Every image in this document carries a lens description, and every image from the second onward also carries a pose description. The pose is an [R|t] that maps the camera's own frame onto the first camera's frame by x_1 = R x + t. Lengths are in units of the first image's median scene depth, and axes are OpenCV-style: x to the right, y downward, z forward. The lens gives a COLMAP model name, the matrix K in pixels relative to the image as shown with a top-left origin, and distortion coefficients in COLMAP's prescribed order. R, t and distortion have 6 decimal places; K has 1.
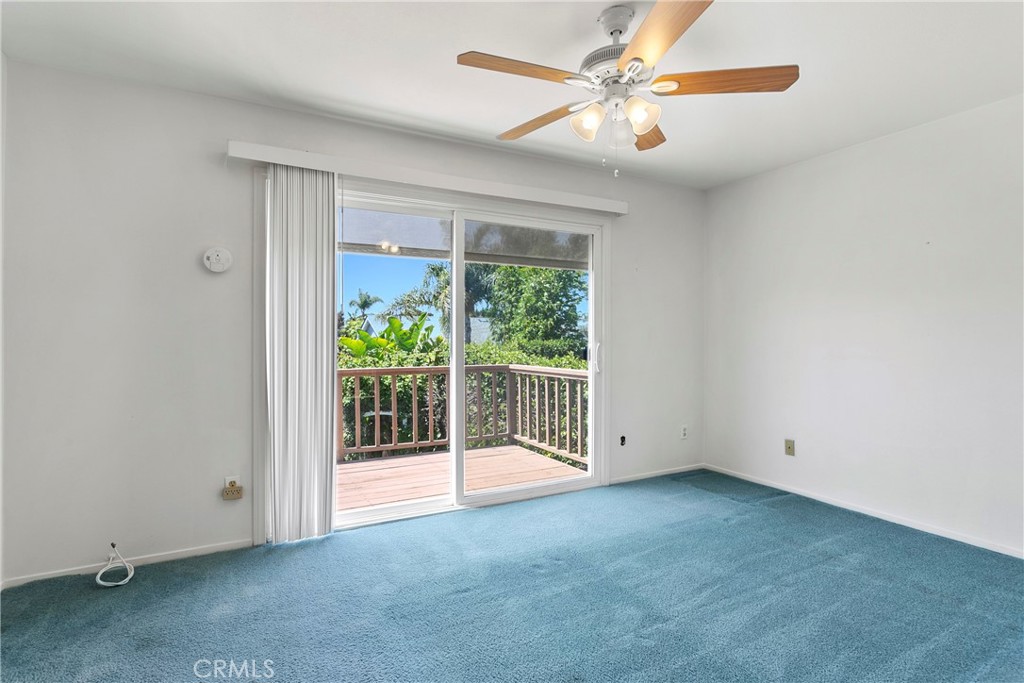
lens RADIAL K [[489.4, 0, 507.3], [0, 489.4, 338.7], [0, 0, 1]] dist [-0.016870, 0.009532]
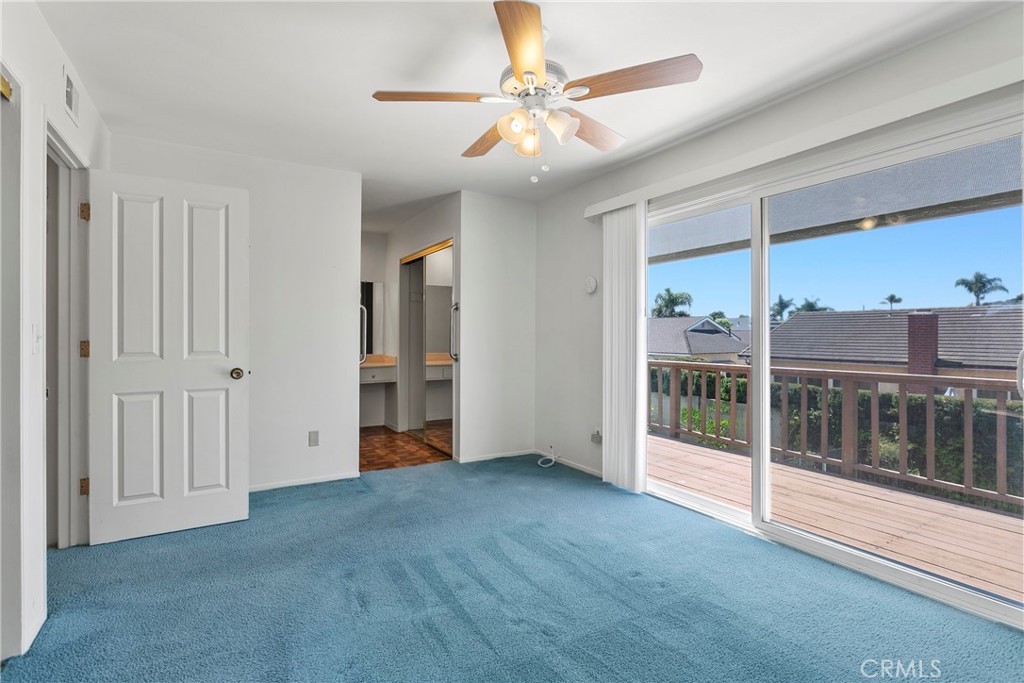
lens RADIAL K [[489.4, 0, 507.3], [0, 489.4, 338.7], [0, 0, 1]] dist [-0.016870, 0.009532]
pose [[0.070408, 0.012755, -0.997437, 0.832566], [0.000876, 0.999917, 0.012849, -0.010075], [0.997518, -0.001779, 0.070391, 0.563856]]
